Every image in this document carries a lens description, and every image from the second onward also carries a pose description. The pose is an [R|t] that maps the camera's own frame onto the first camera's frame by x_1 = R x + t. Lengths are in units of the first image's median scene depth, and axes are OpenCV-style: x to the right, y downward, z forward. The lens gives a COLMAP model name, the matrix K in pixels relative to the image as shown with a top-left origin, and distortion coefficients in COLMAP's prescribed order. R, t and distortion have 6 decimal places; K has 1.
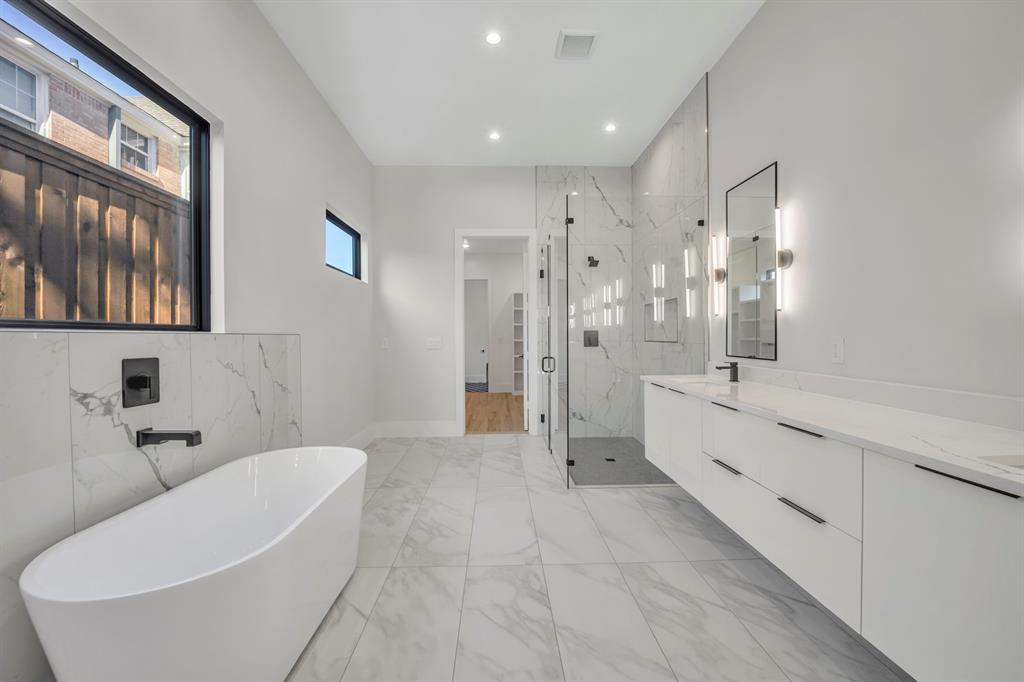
lens RADIAL K [[421.0, 0, 506.9], [0, 421.0, 338.6], [0, 0, 1]] dist [-0.017310, -0.001224]
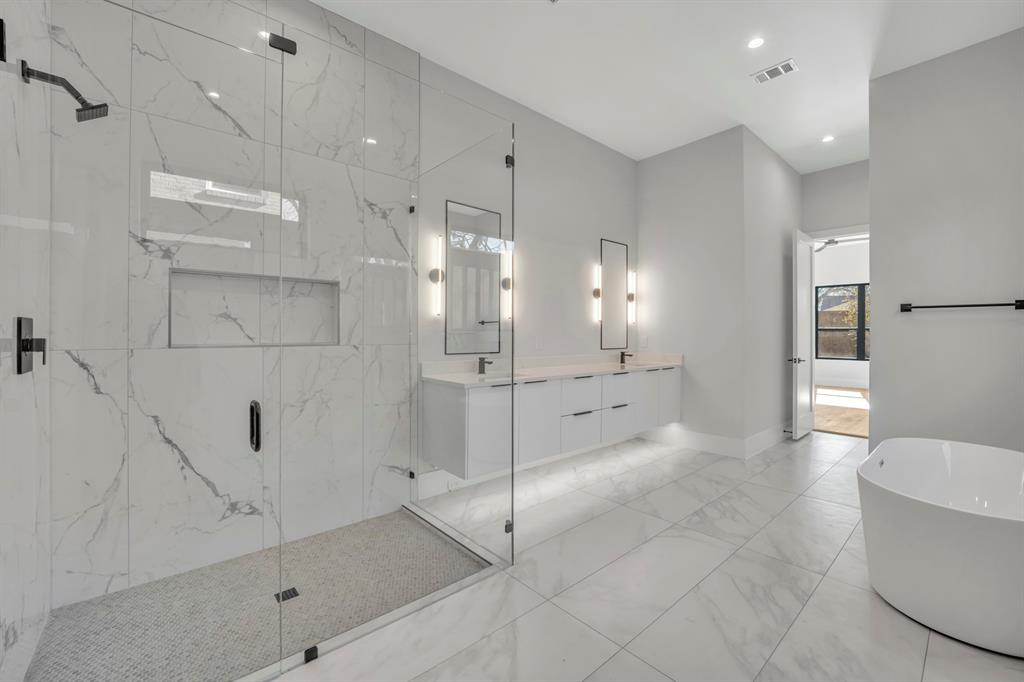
lens RADIAL K [[421.0, 0, 503.8], [0, 421.0, 328.6], [0, 0, 1]] dist [-0.017310, -0.001224]
pose [[-0.636248, 0.011183, 0.771404, -0.545423], [0.002574, 0.999920, -0.012373, -0.013037], [-0.771481, -0.005887, -0.636226, 2.176066]]
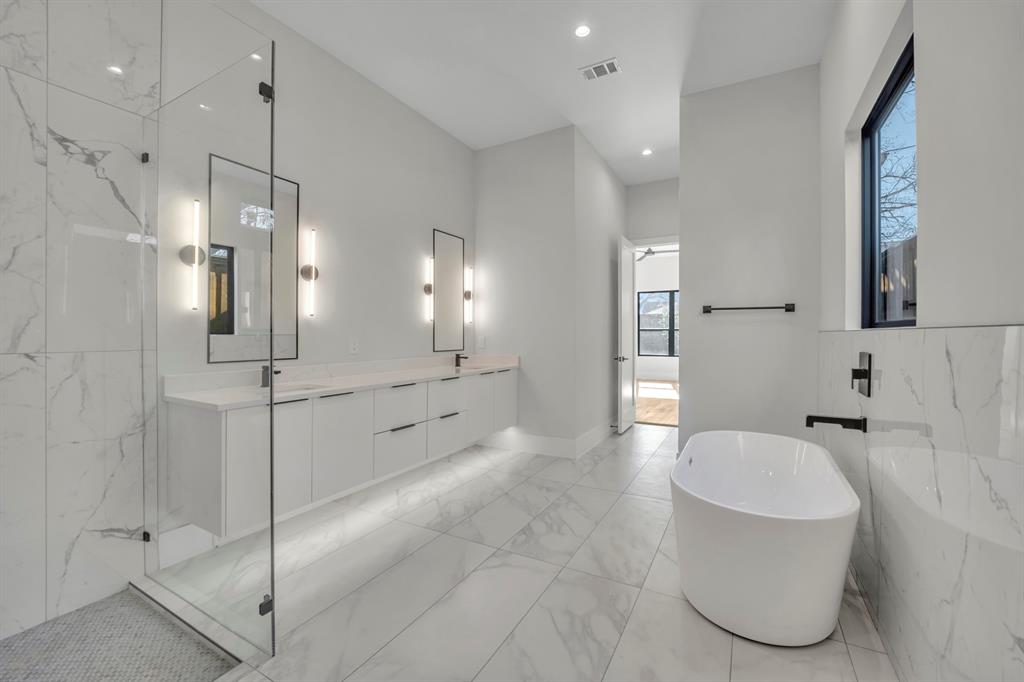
lens RADIAL K [[421.0, 0, 512.6], [0, 421.0, 333.0], [0, 0, 1]] dist [-0.017310, -0.001224]
pose [[-0.861698, 0.010042, 0.507323, -0.499568], [0.008955, 0.999949, -0.004581, -0.006946], [-0.507343, 0.000595, -0.861744, 1.921907]]
